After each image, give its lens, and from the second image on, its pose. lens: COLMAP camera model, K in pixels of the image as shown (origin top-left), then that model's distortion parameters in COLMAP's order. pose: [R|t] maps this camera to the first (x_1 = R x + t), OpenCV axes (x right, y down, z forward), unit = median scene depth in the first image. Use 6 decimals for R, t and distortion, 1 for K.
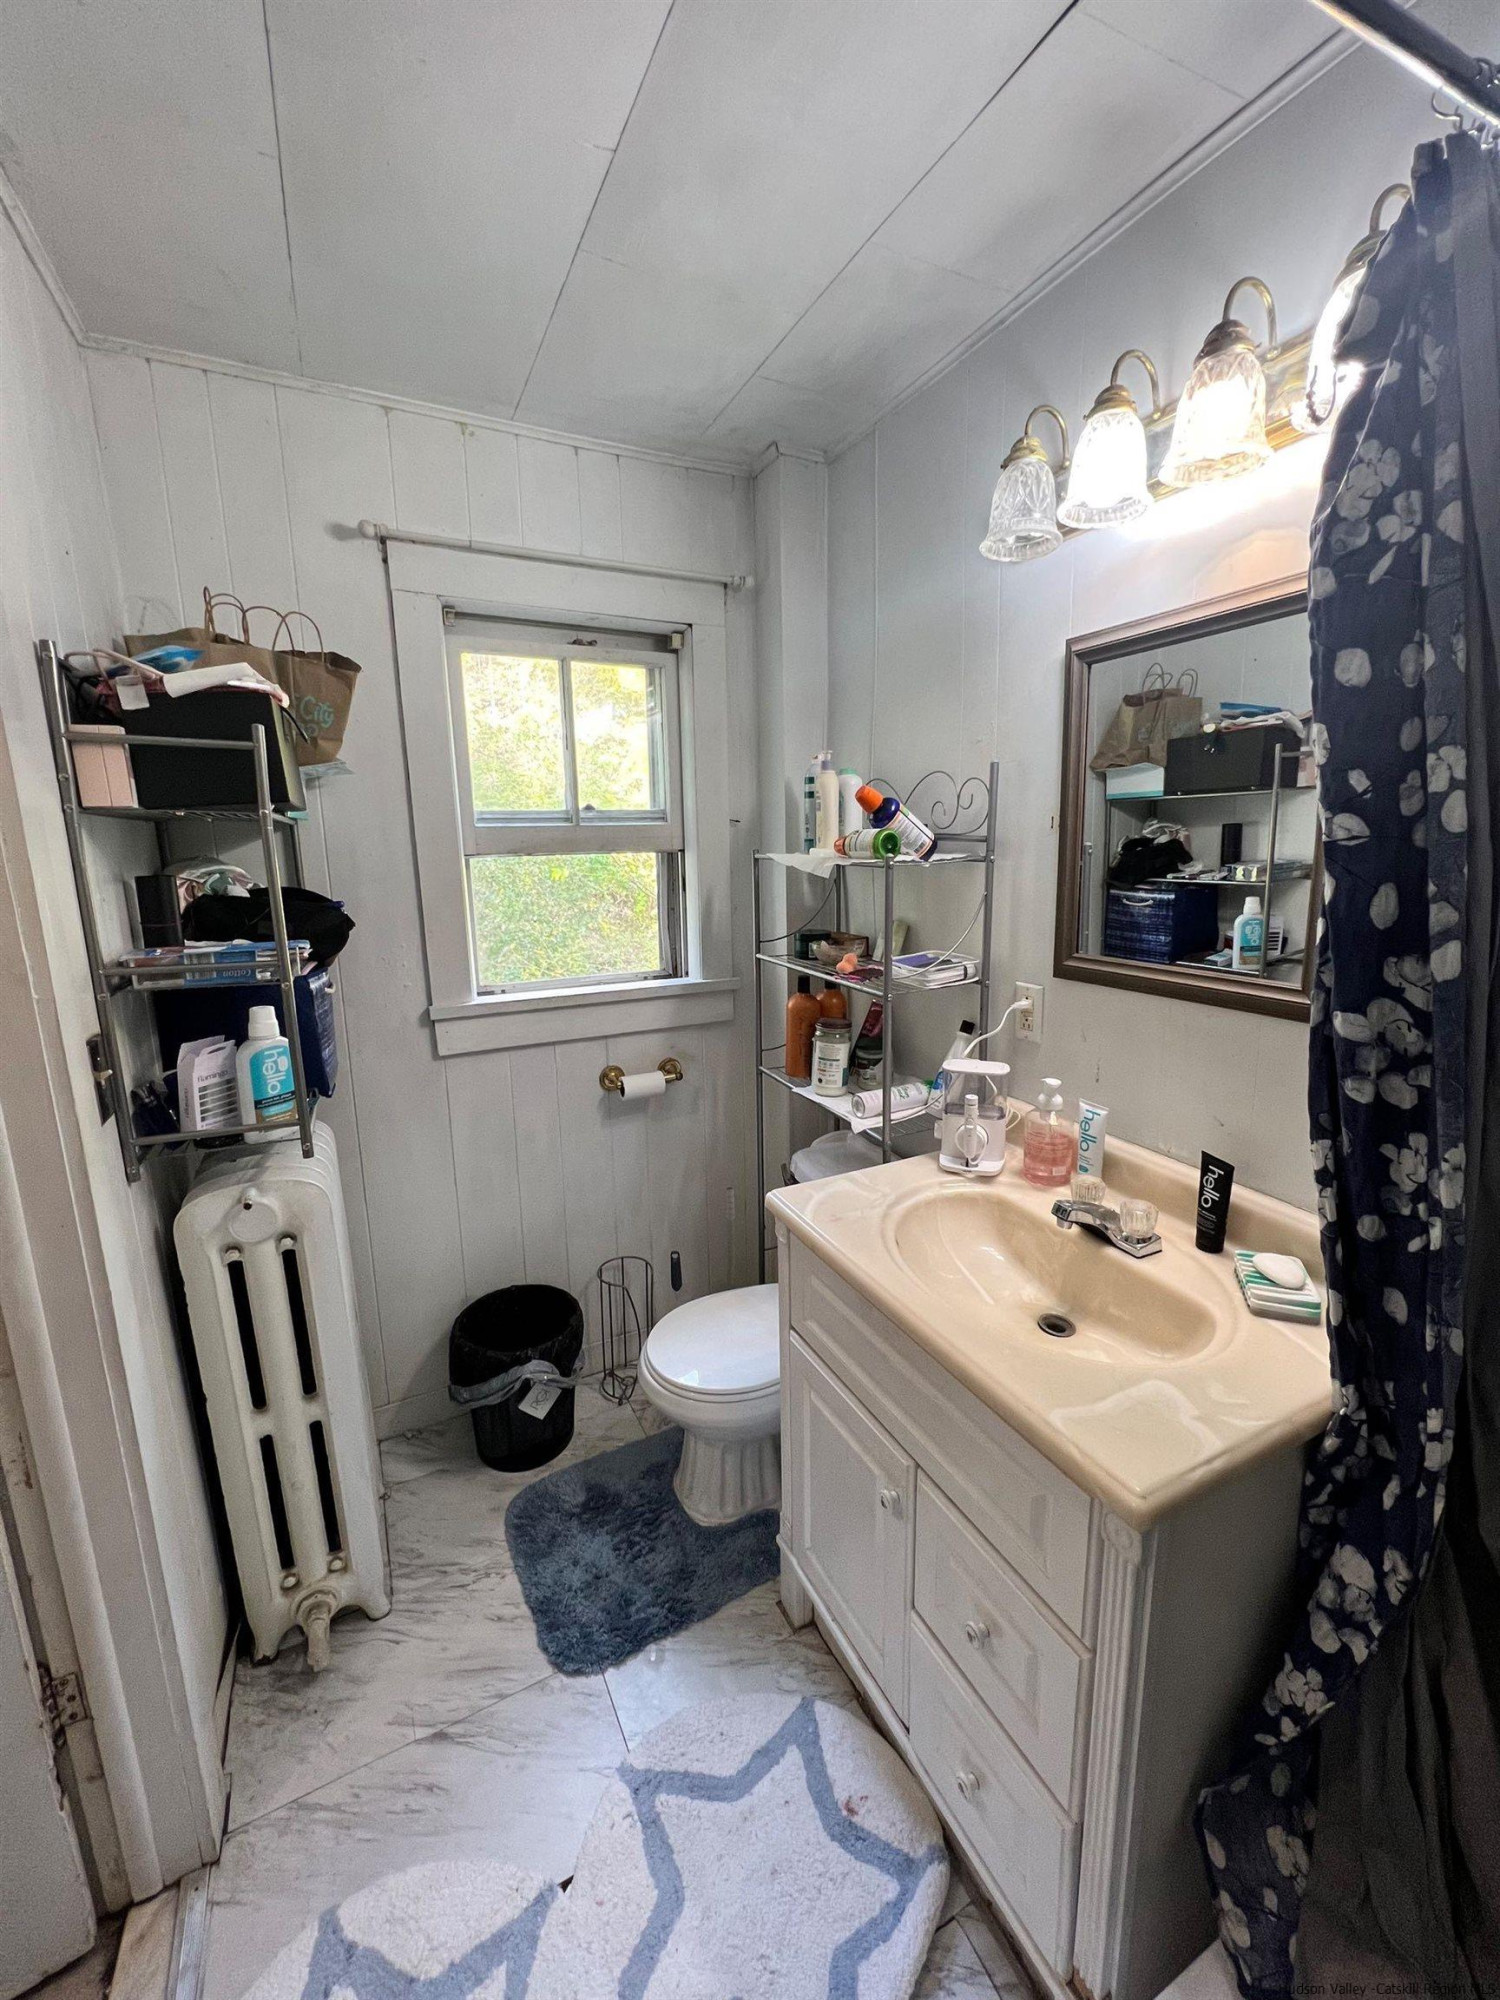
lens RADIAL K [[807.5, 0, 752.2], [0, 807.5, 992.6], [0, 0, 1]] dist [0.001572, 0.000052]
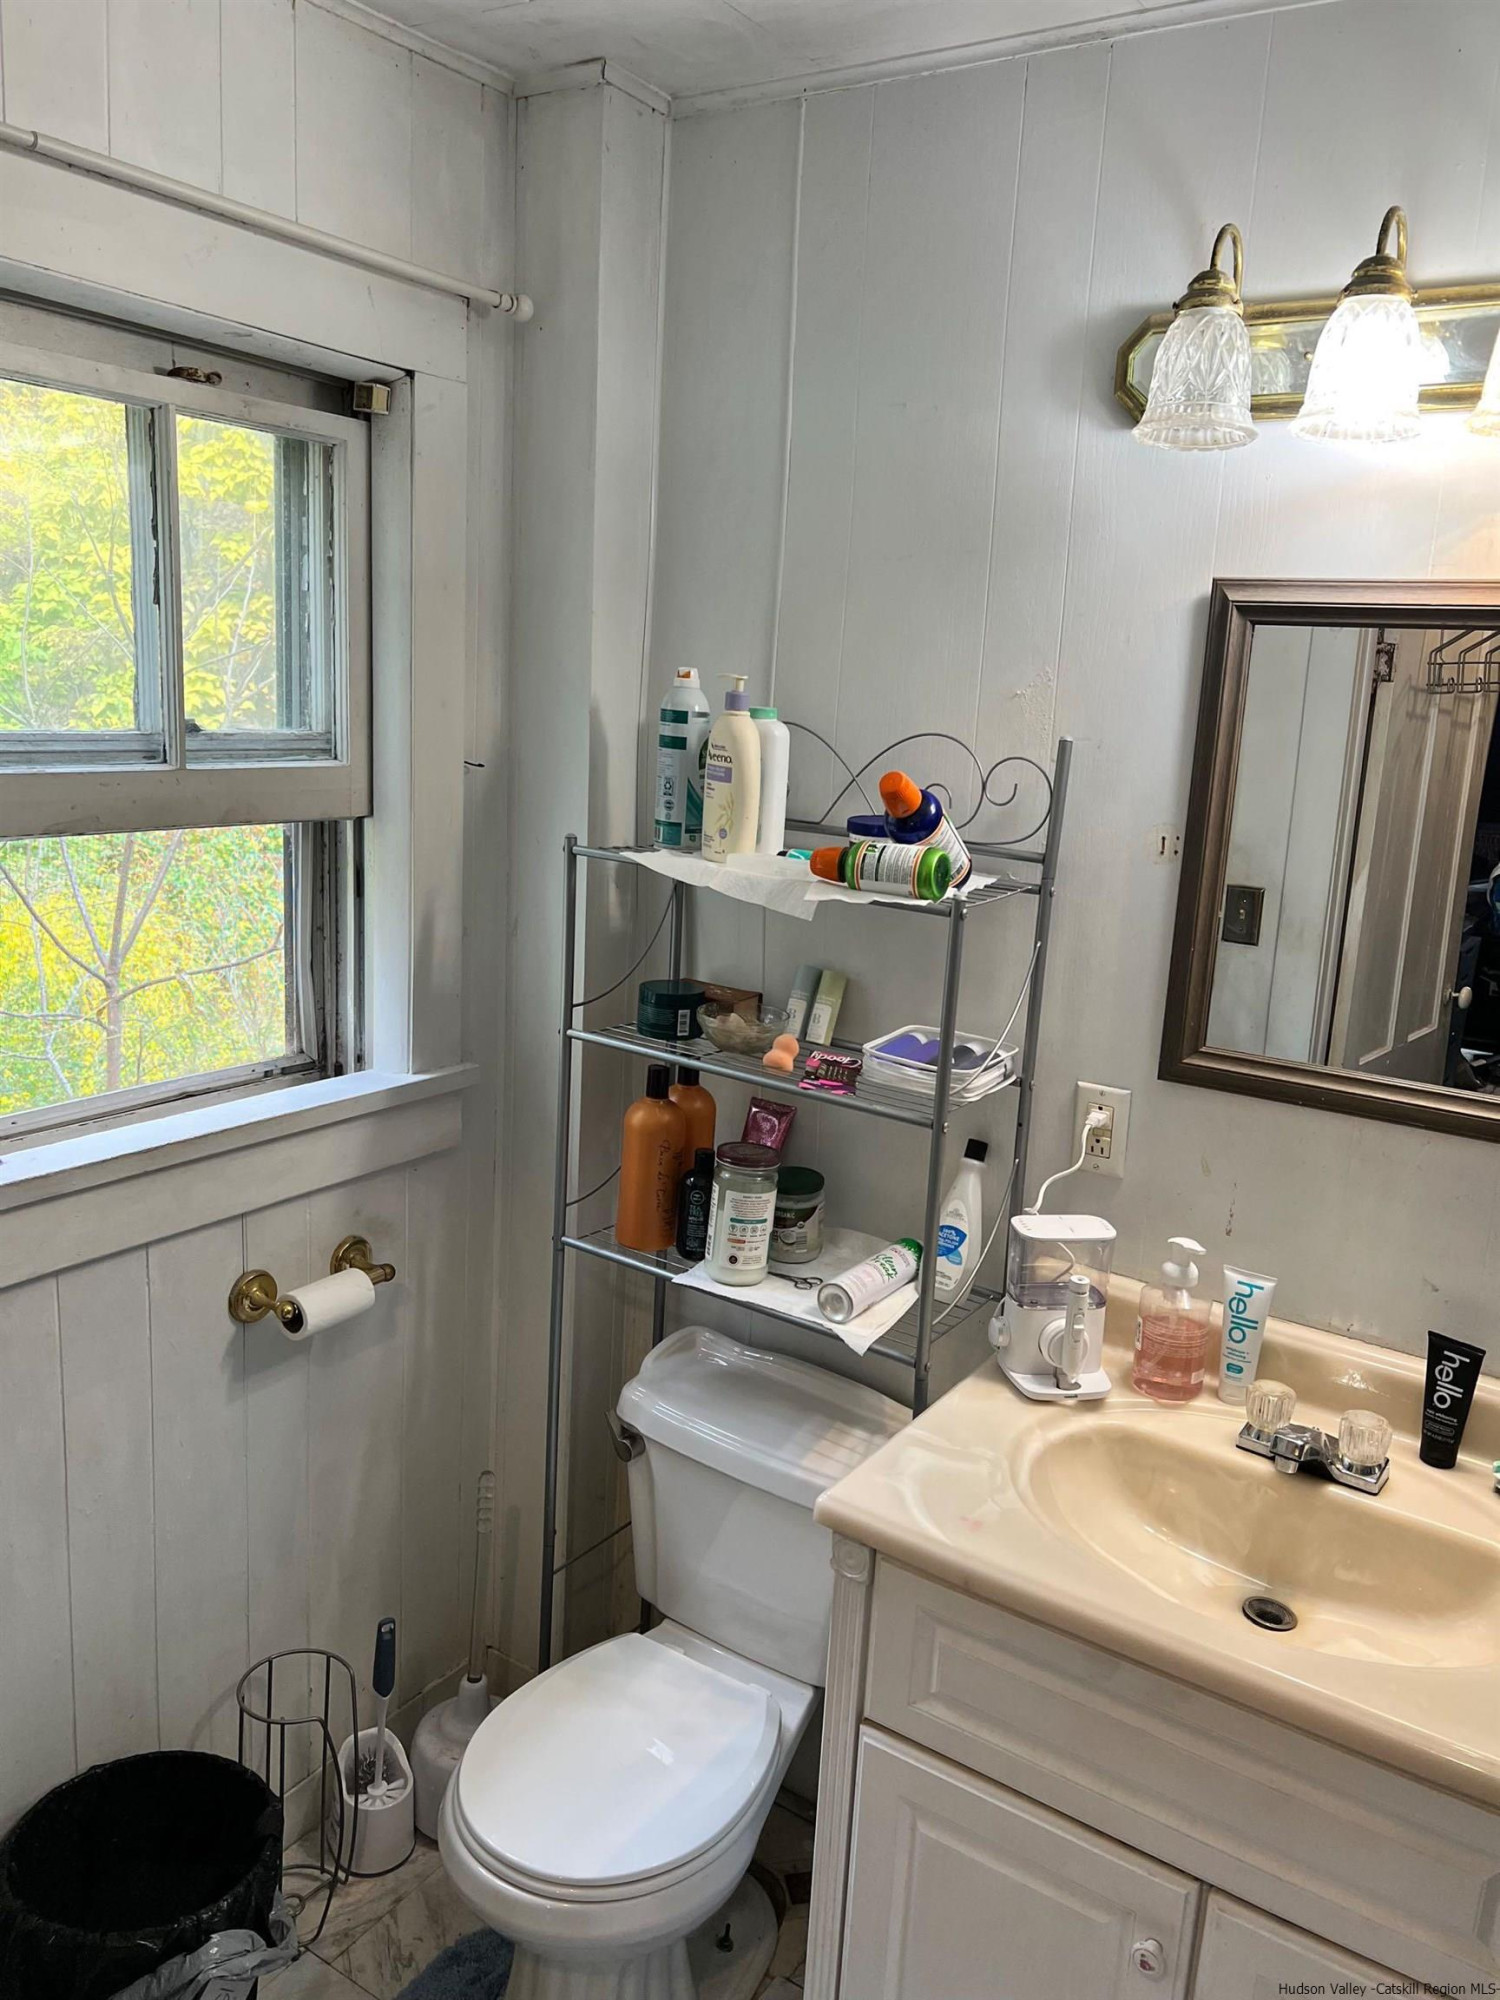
lens RADIAL K [[1496.3, 0, 750.0], [0, 1496.3, 1000.0], [0, 0, 1]] dist [0.059799, -0.067600]
pose [[0.858975, -0.046106, 0.509937, -0.490458], [0.026812, 0.998621, 0.045126, -0.136215], [-0.511315, -0.025090, 0.859027, 0.111171]]
